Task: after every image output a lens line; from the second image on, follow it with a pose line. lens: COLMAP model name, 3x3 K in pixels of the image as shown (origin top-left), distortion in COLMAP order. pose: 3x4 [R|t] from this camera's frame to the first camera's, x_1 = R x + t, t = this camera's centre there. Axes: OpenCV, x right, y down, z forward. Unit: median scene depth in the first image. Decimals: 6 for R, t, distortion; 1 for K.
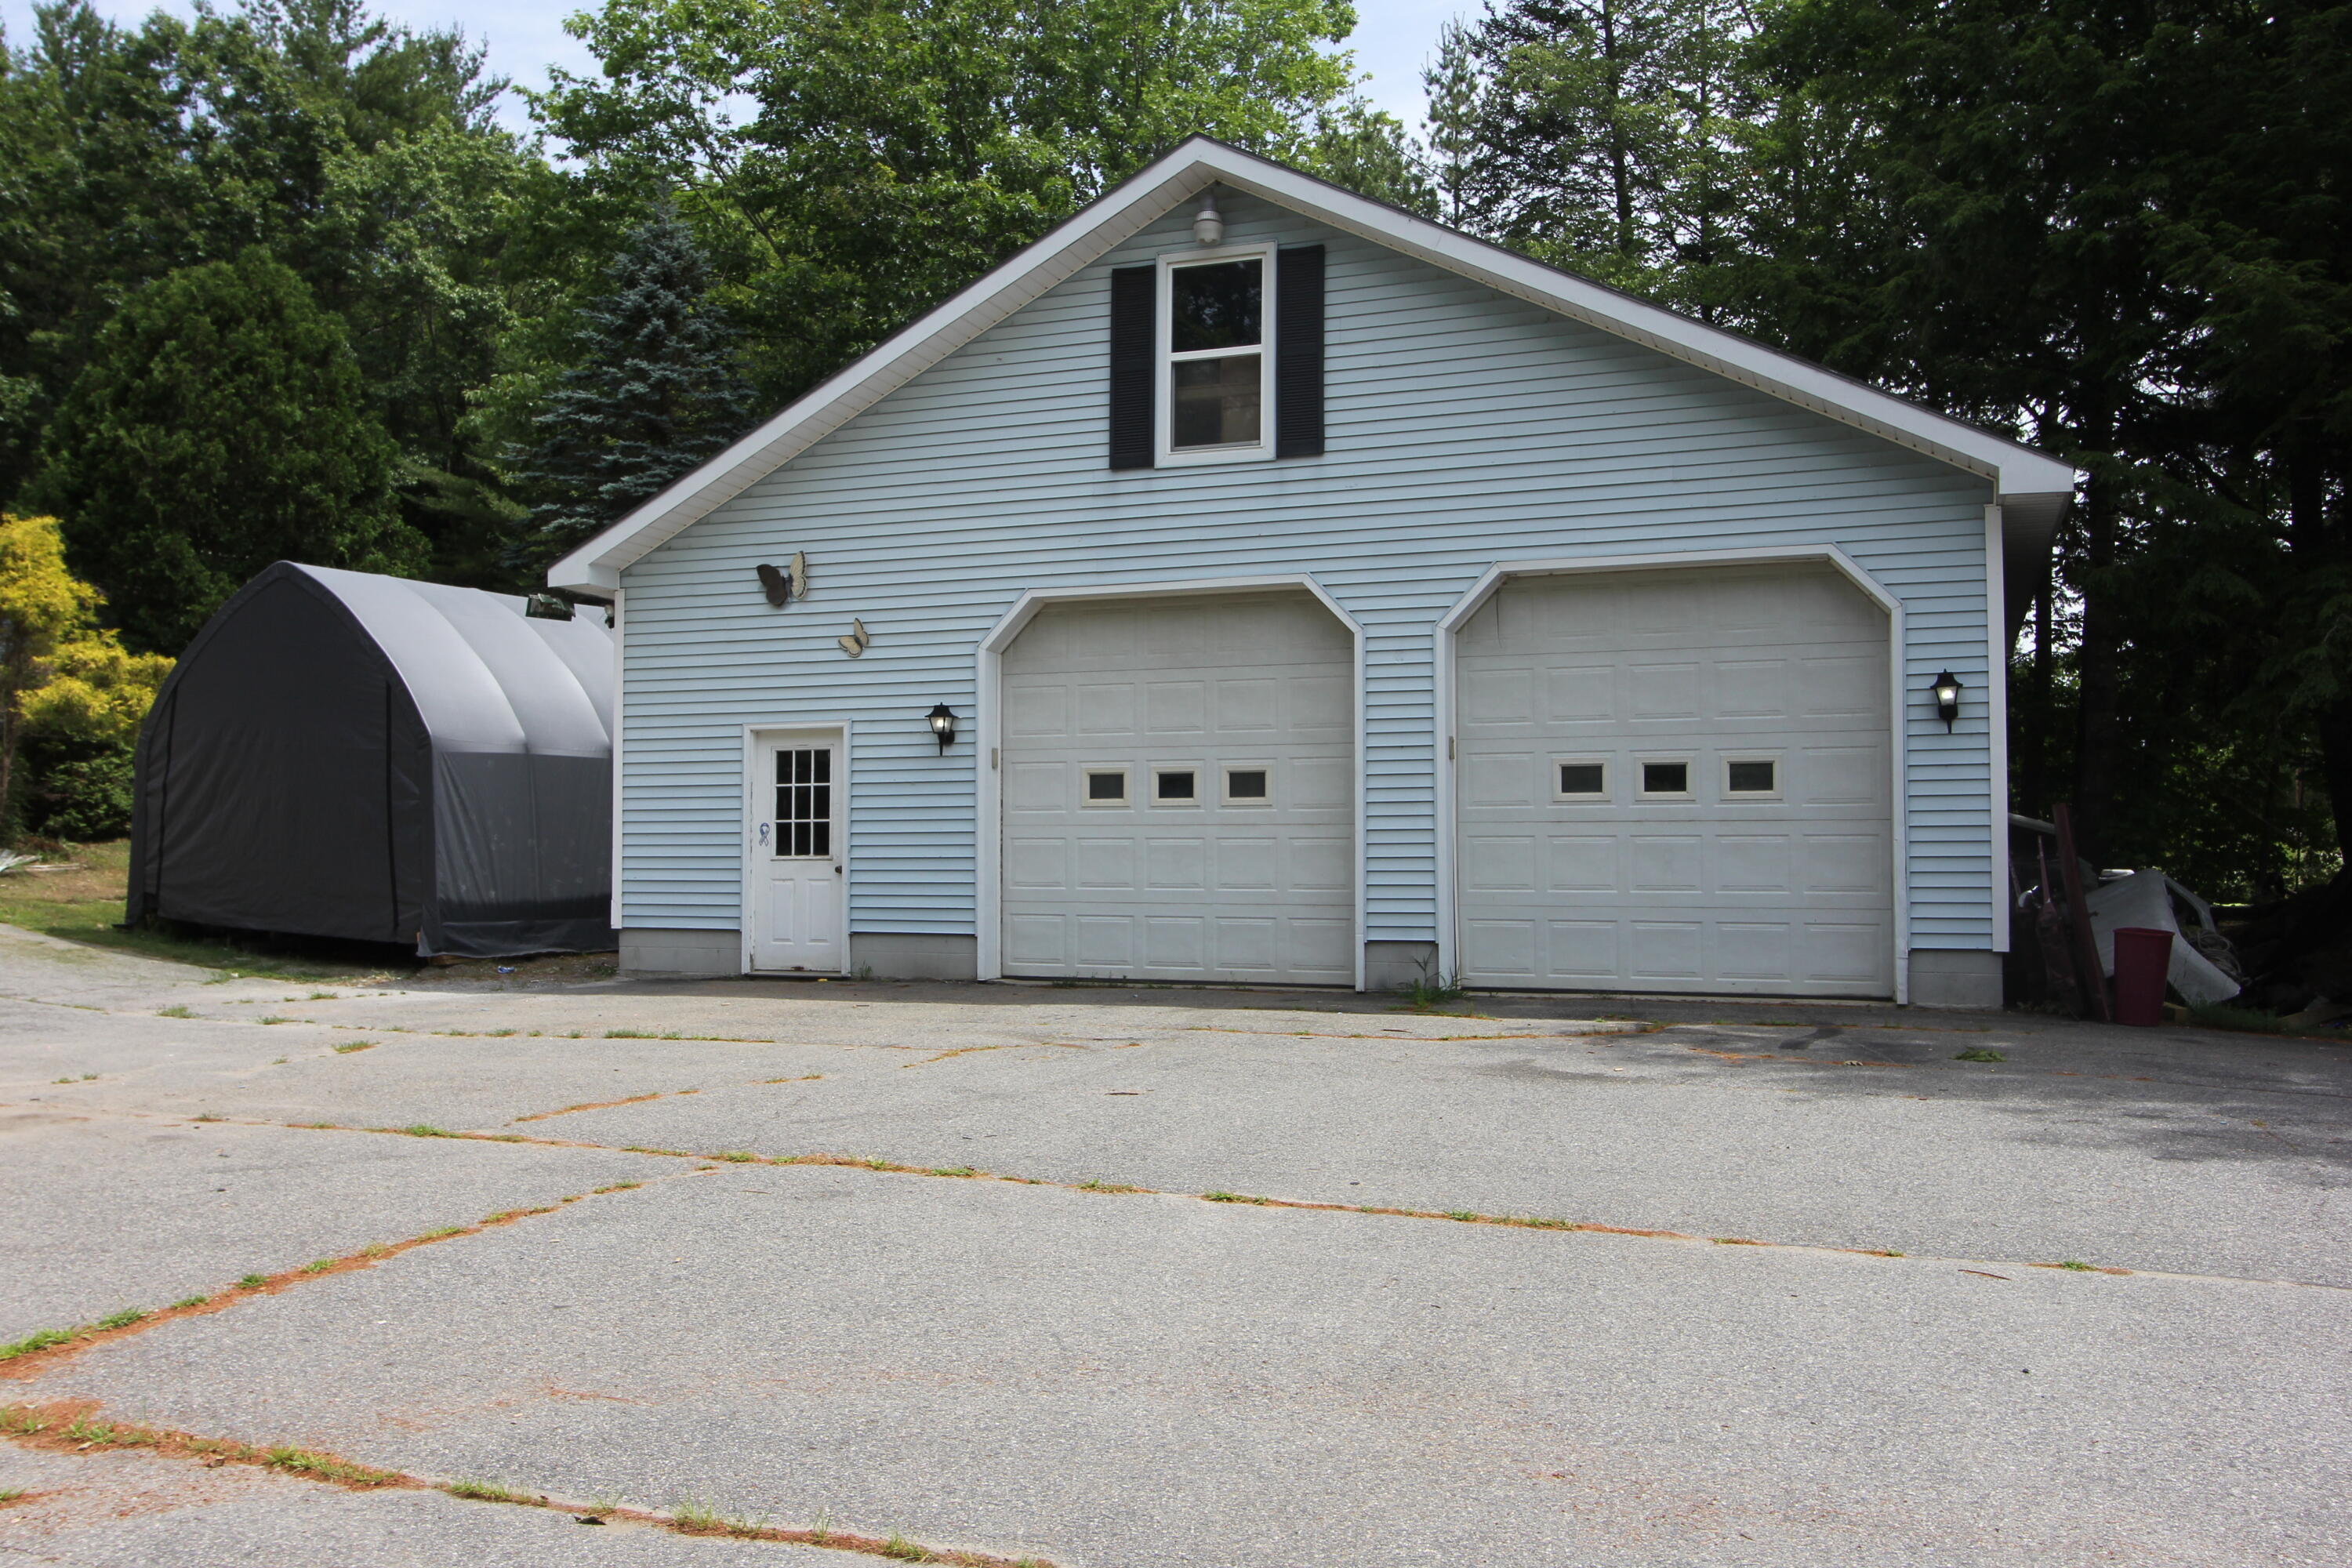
lens RADIAL K [[1972.4, 0, 1174.3], [0, 1972.4, 796.1], [0, 0, 1]] dist [-0.001678, 0.011667]
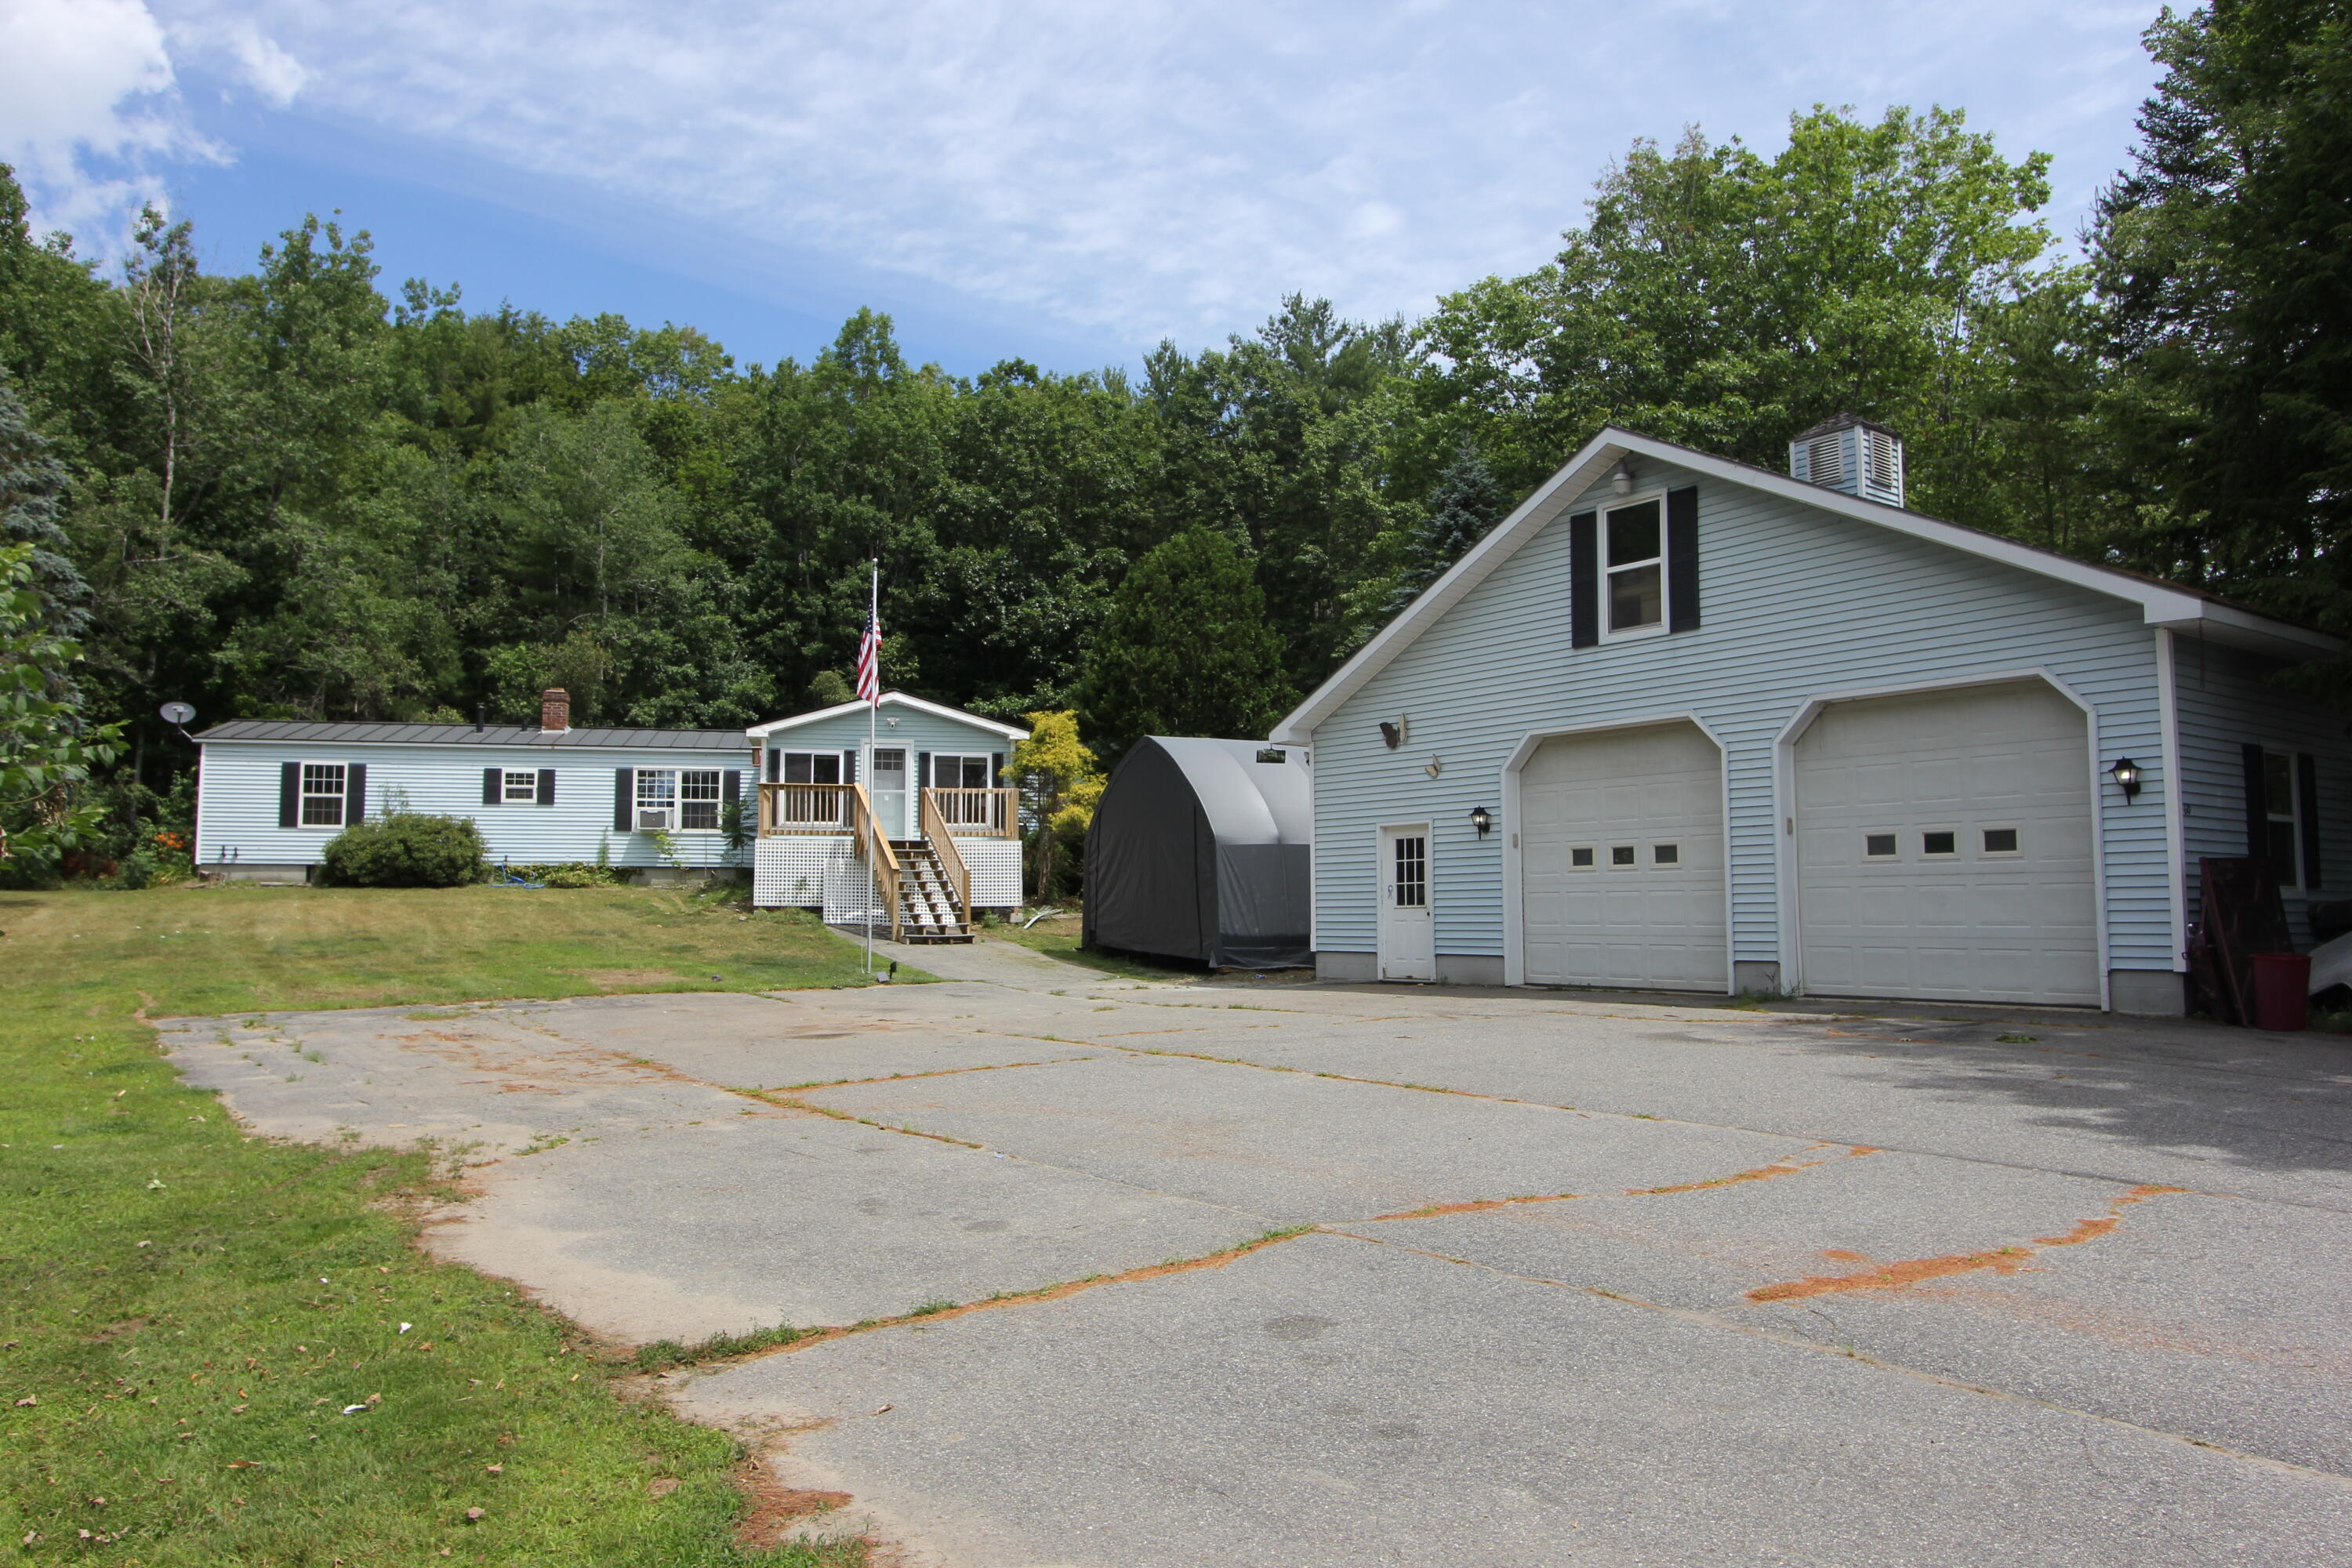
lens RADIAL K [[1640.4, 0, 1177.2], [0, 1640.4, 784.2], [0, 0, 1]] dist [0.008059, 0.004525]
pose [[0.850729, -0.046621, -0.523532, 0.341007], [0.022262, 0.998361, -0.052730, -0.001426], [0.525132, 0.033204, 0.850373, -0.213953]]
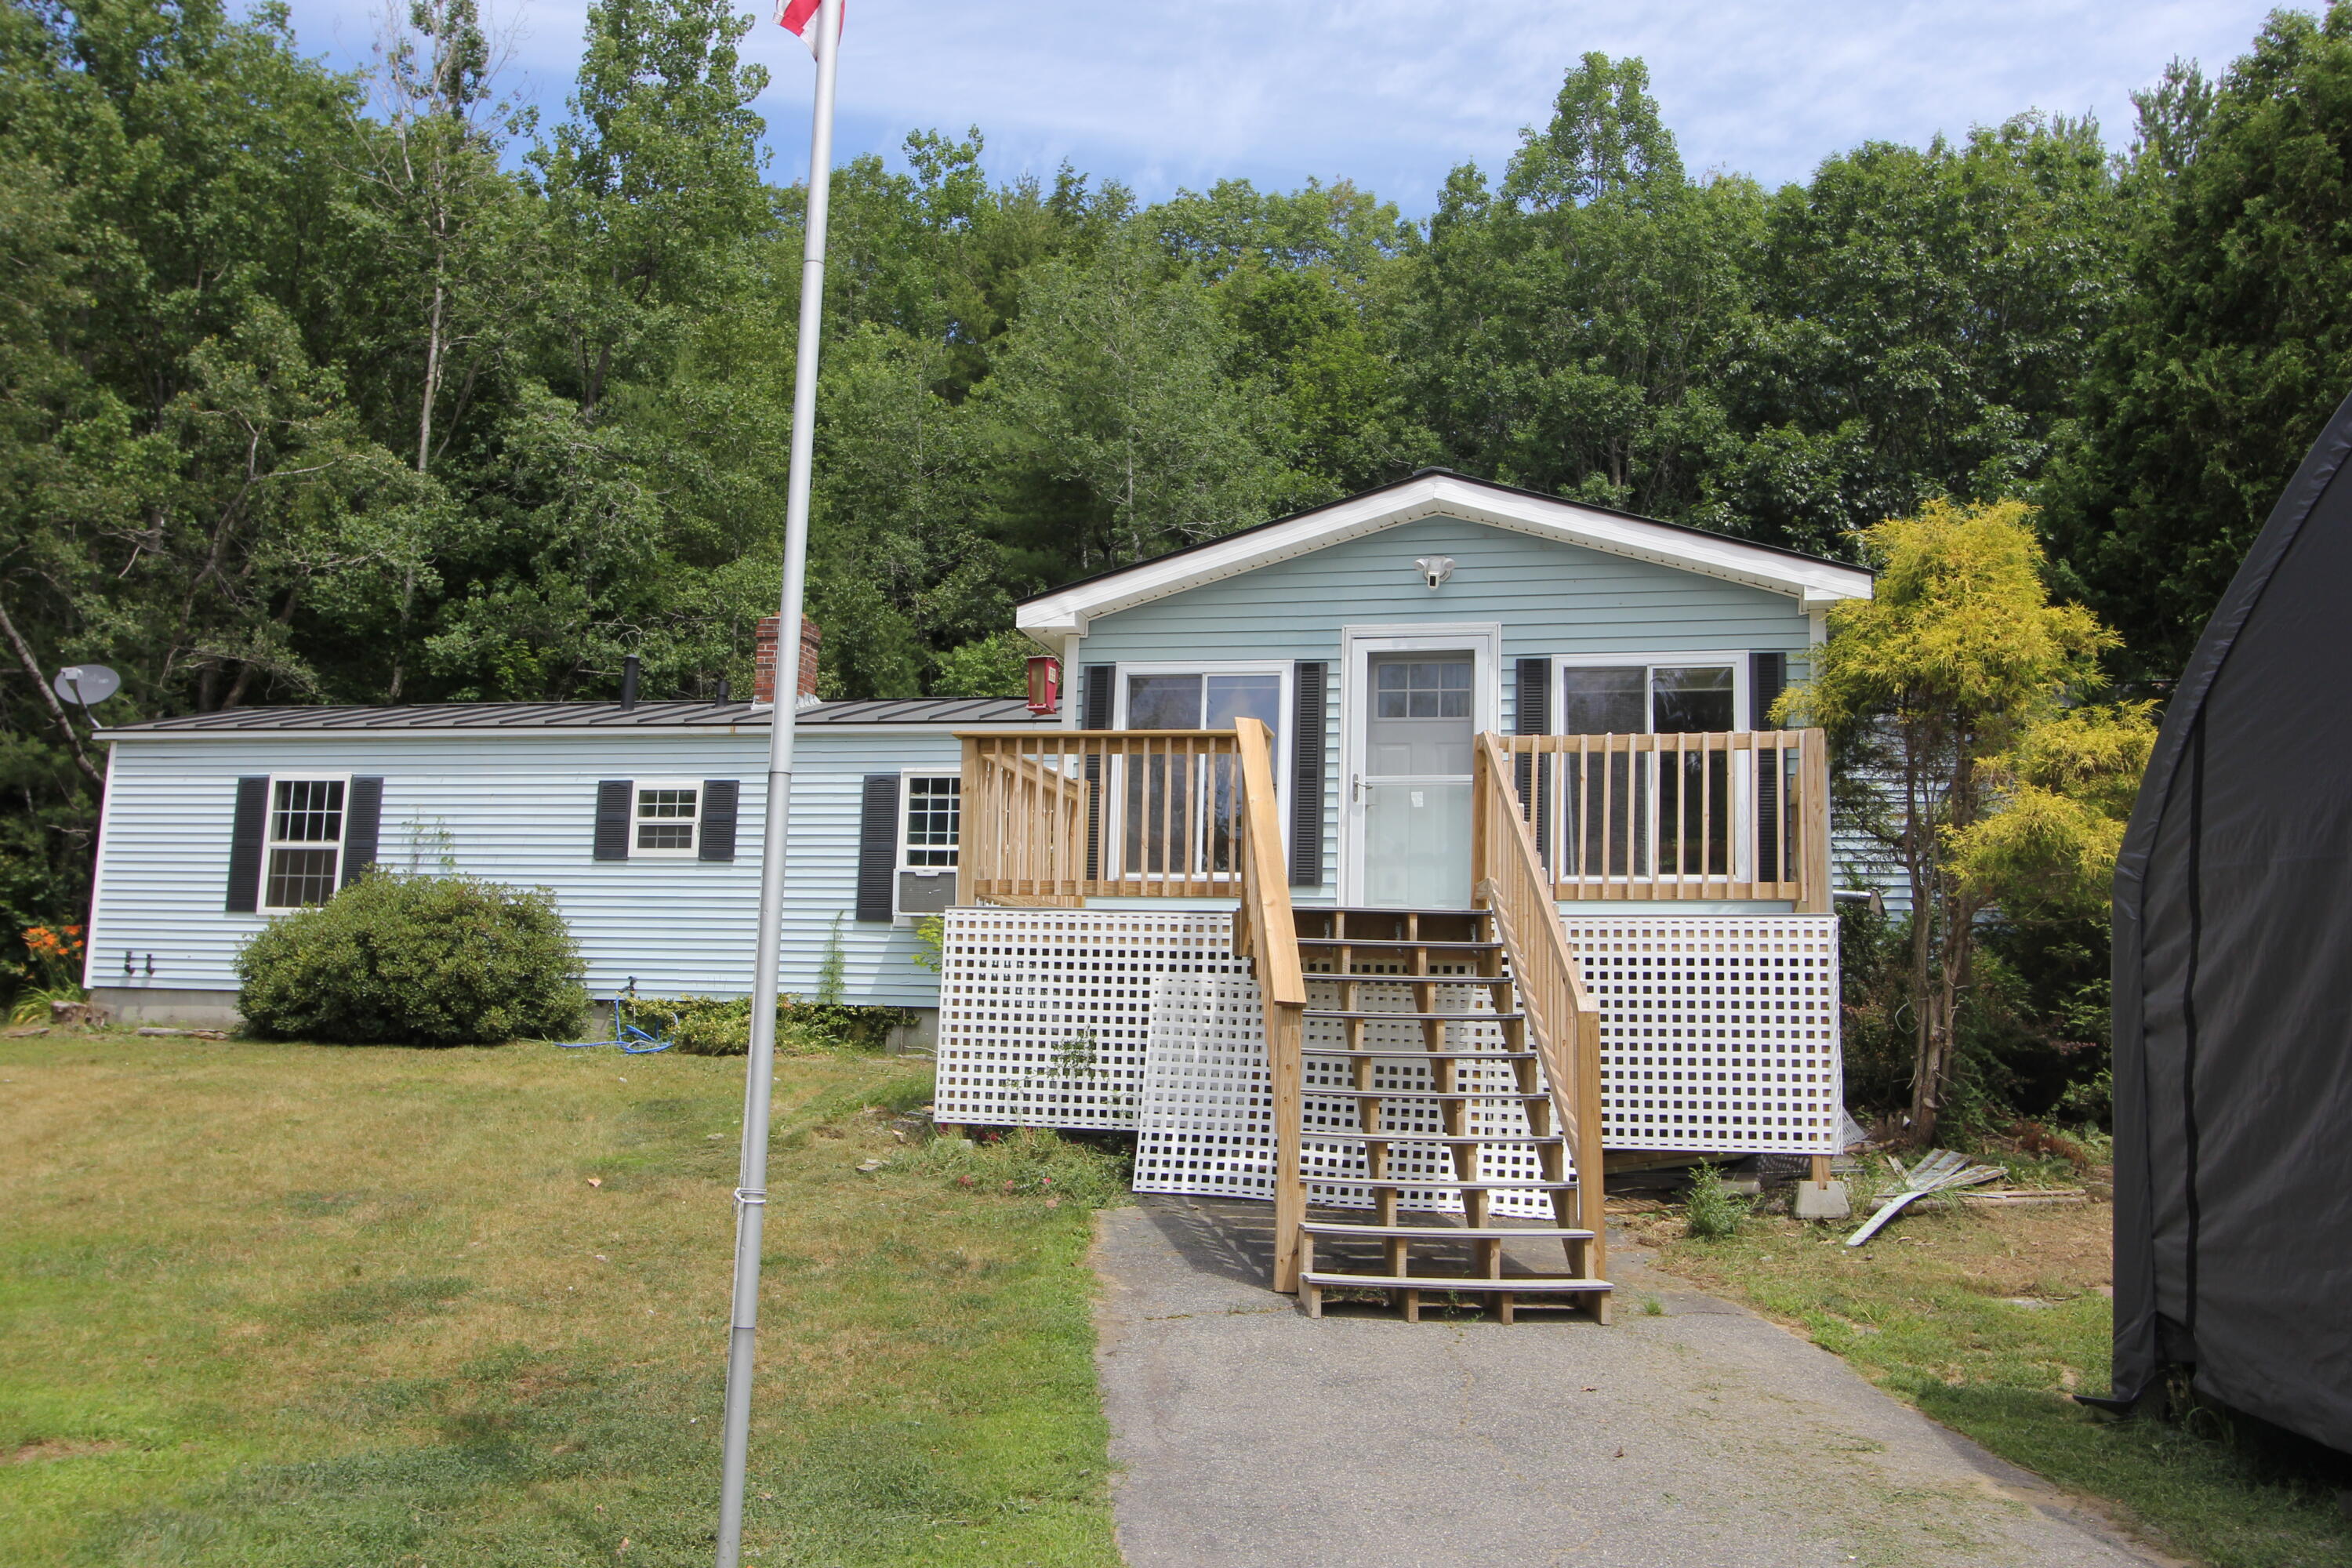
lens RADIAL K [[2065.5, 0, 1158.6], [0, 2065.5, 823.9], [0, 0, 1]] dist [-0.014053, 0.036398]
pose [[0.536481, -0.094767, -0.838575, -0.336699], [0.000348, 0.993700, -0.112076, 0.004139], [0.843912, 0.059835, 0.533134, 0.725012]]
